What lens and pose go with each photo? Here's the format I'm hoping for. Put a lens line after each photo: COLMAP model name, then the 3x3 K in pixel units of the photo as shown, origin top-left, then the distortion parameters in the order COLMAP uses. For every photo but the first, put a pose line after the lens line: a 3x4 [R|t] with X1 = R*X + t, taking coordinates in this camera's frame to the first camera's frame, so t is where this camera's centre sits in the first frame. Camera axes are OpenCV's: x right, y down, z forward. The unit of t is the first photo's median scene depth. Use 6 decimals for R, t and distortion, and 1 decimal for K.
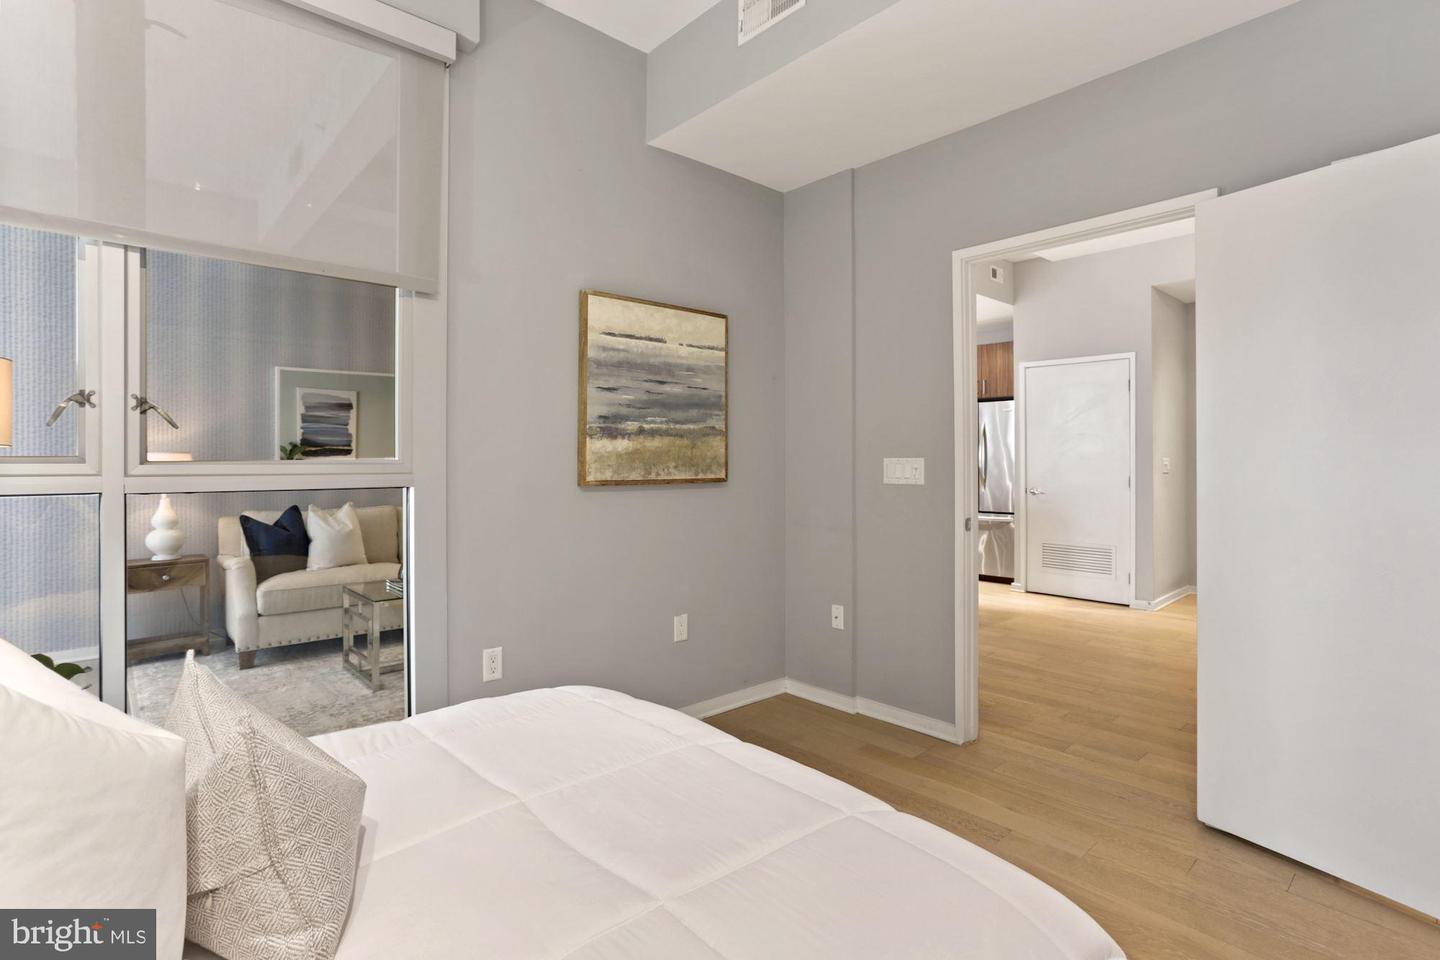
lens RADIAL K [[715.0, 0, 712.5], [0, 715.0, 458.8], [0, 0, 1]] dist [-0.042554, 0.025518]
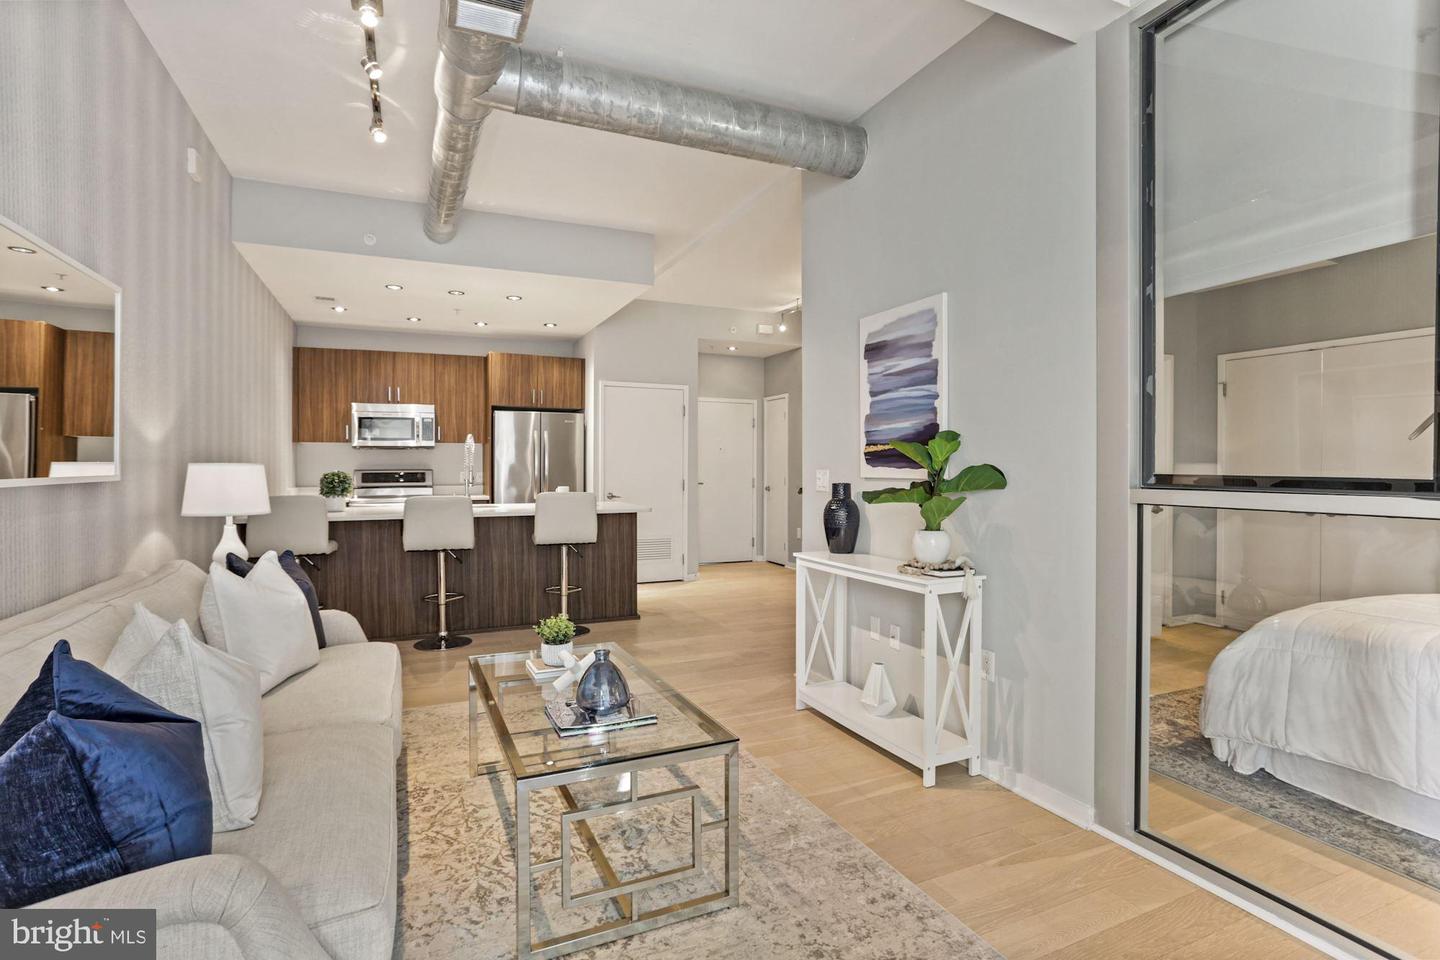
lens RADIAL K [[715.0, 0, 717.8], [0, 715.0, 460.6], [0, 0, 1]] dist [-0.042554, 0.025518]
pose [[0.299254, 0.007754, 0.954142, -1.150633], [-0.001695, 0.999970, -0.007595, -0.004642], [-0.954172, 0.000656, 0.299258, 0.988825]]
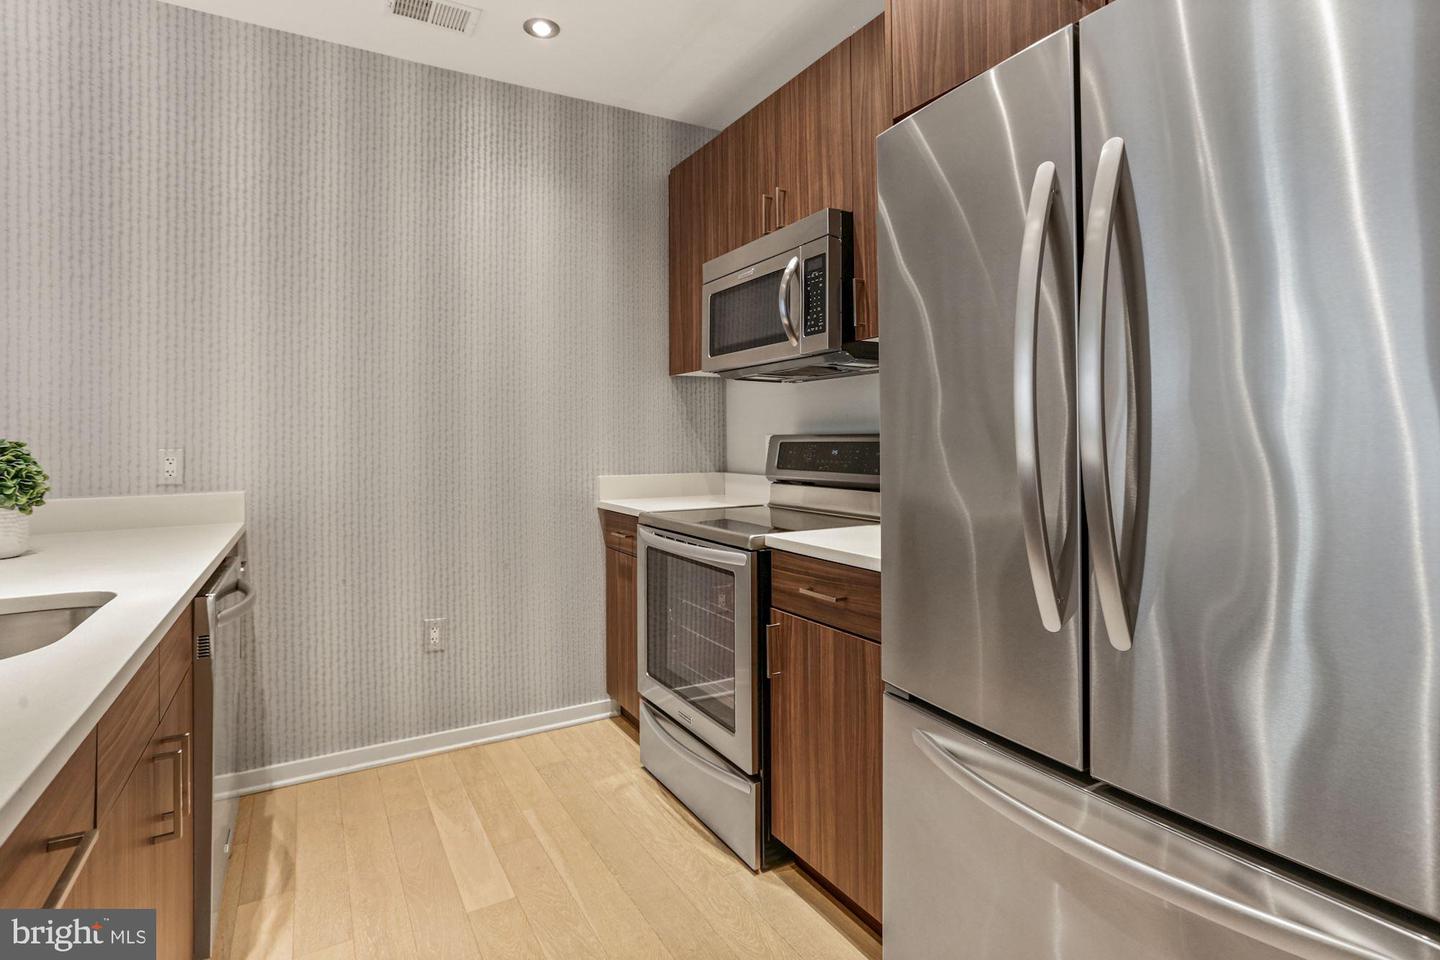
lens RADIAL K [[715.0, 0, 714.7], [0, 715.0, 423.1], [0, 0, 1]] dist [-0.042554, 0.025518]
pose [[0.978903, -0.009082, -0.204123, 0.722336], [0.006157, 0.999869, -0.014961, 0.008247], [0.204232, 0.013388, 0.978831, 1.852280]]
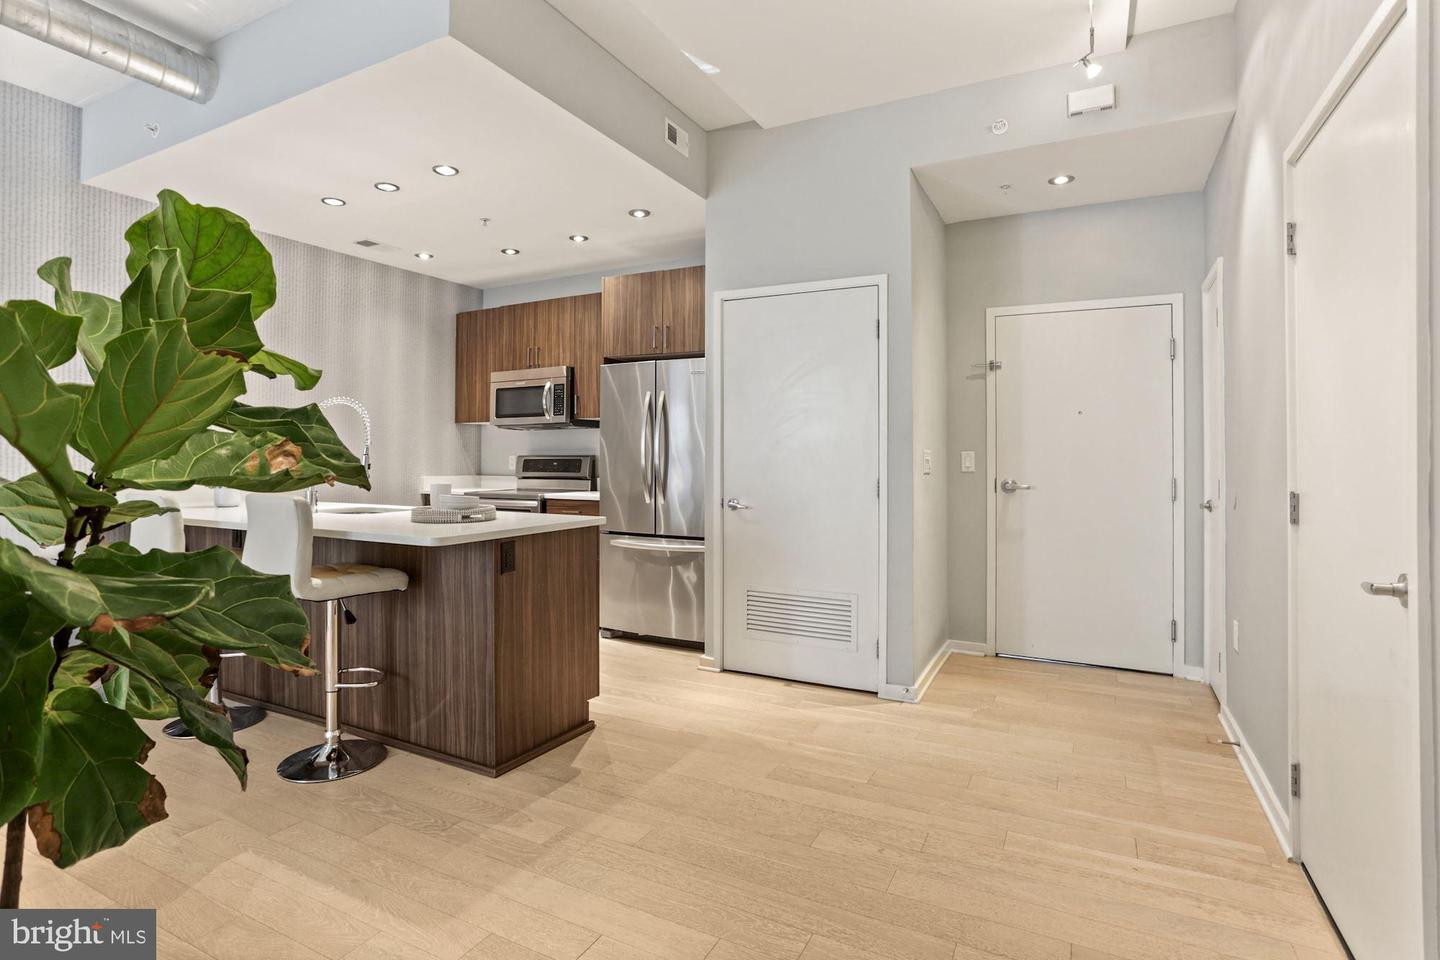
lens RADIAL K [[715.0, 0, 715.0], [0, 715.0, 446.4], [0, 0, 1]] dist [-0.042554, 0.025518]
pose [[0.935341, 0.009200, 0.353627, 0.438671], [-0.004440, 0.999888, -0.014270, 0.010931], [-0.353719, 0.011777, 0.935278, 0.861286]]
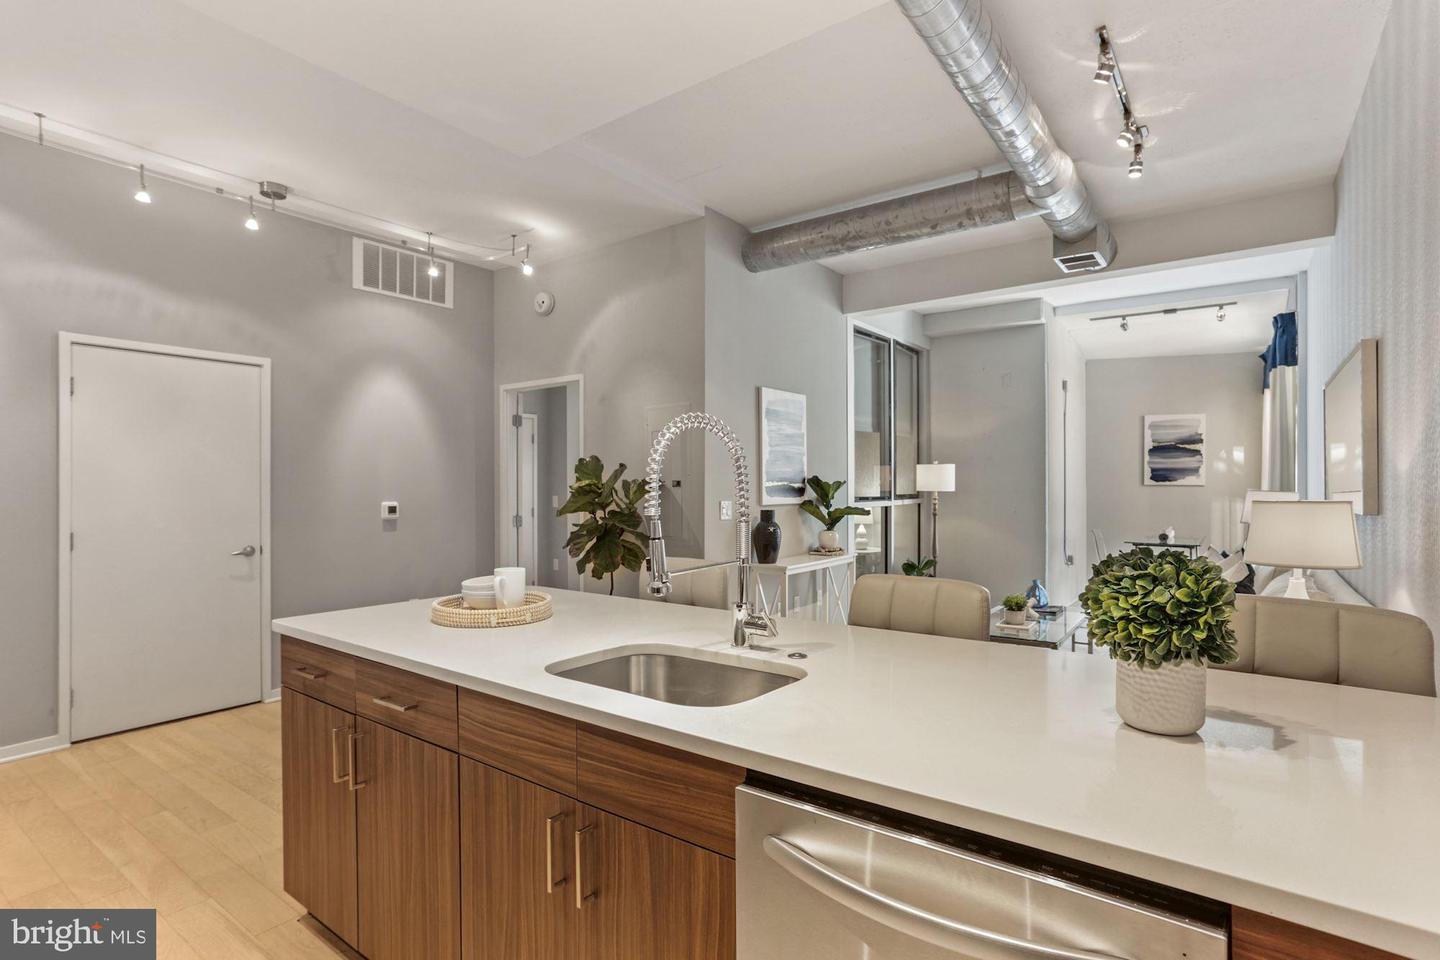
lens RADIAL K [[715.0, 0, 727.2], [0, 715.0, 488.8], [0, 0, 1]] dist [-0.042554, 0.025518]
pose [[-0.976784, 0.006233, -0.214135, 0.382697], [0.005624, 0.999978, 0.003450, -0.027109], [0.214152, 0.002165, -0.976798, 2.561815]]
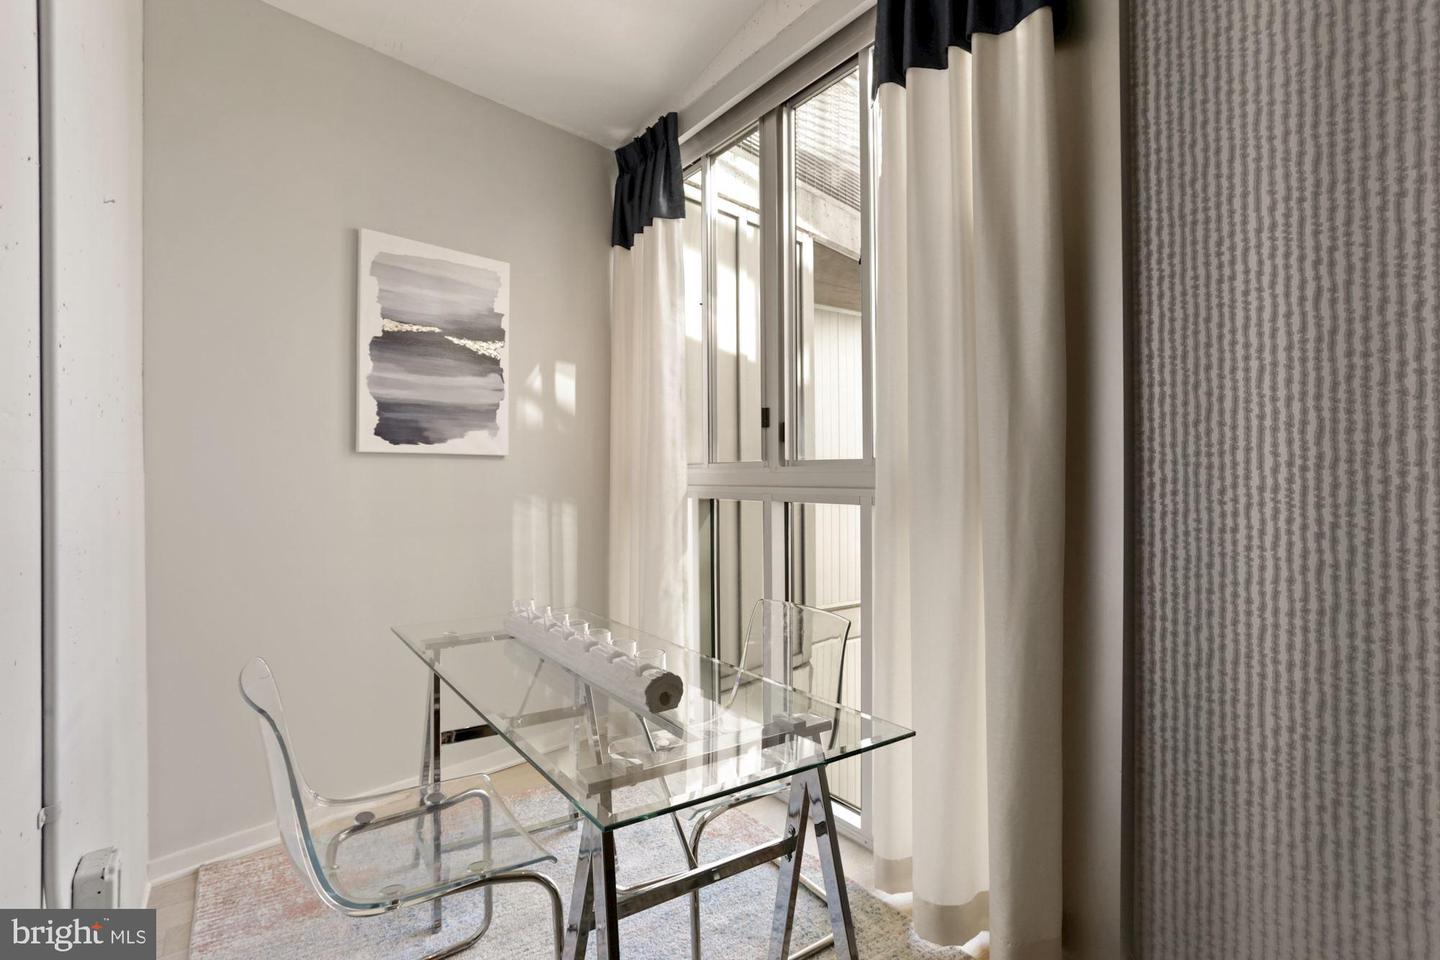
lens RADIAL K [[715.0, 0, 726.0], [0, 715.0, 469.6], [0, 0, 1]] dist [-0.042554, 0.025518]
pose [[-0.108299, -0.000041, -0.994118, -0.894144], [0.005689, 0.999984, -0.000661, -0.001357], [0.994102, -0.005727, -0.108297, 0.886726]]
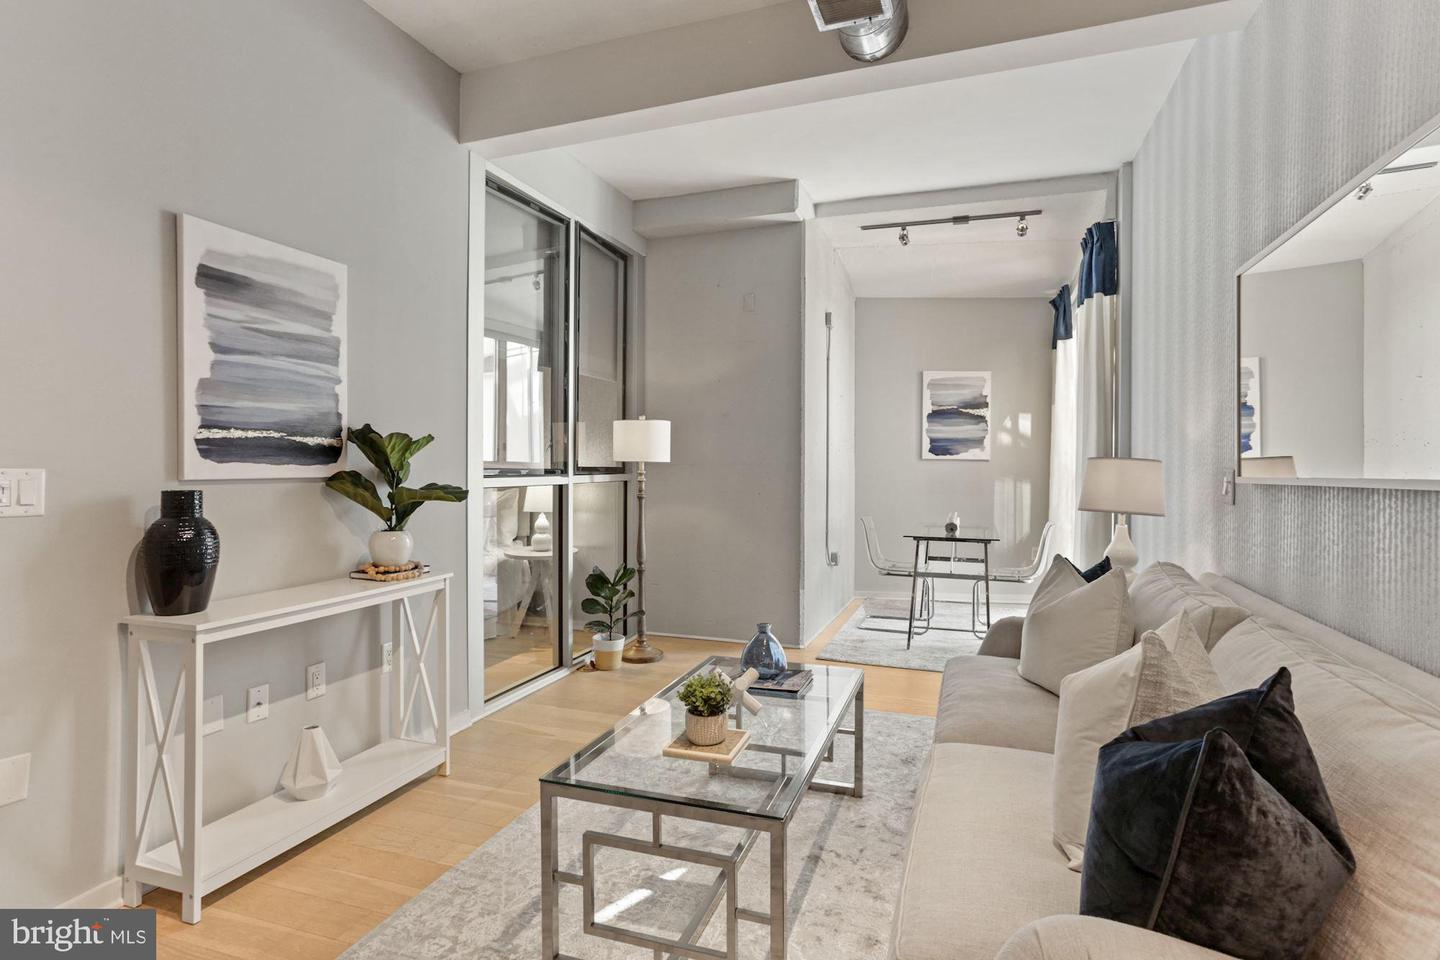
lens RADIAL K [[715.0, 0, 713.4], [0, 715.0, 476.5], [0, 0, 1]] dist [-0.042554, 0.025518]
pose [[-0.883865, 0.005653, -0.467708, -0.141577], [-0.000376, 0.999918, 0.012797, 0.000610], [0.467742, 0.011487, -0.883791, 1.926361]]
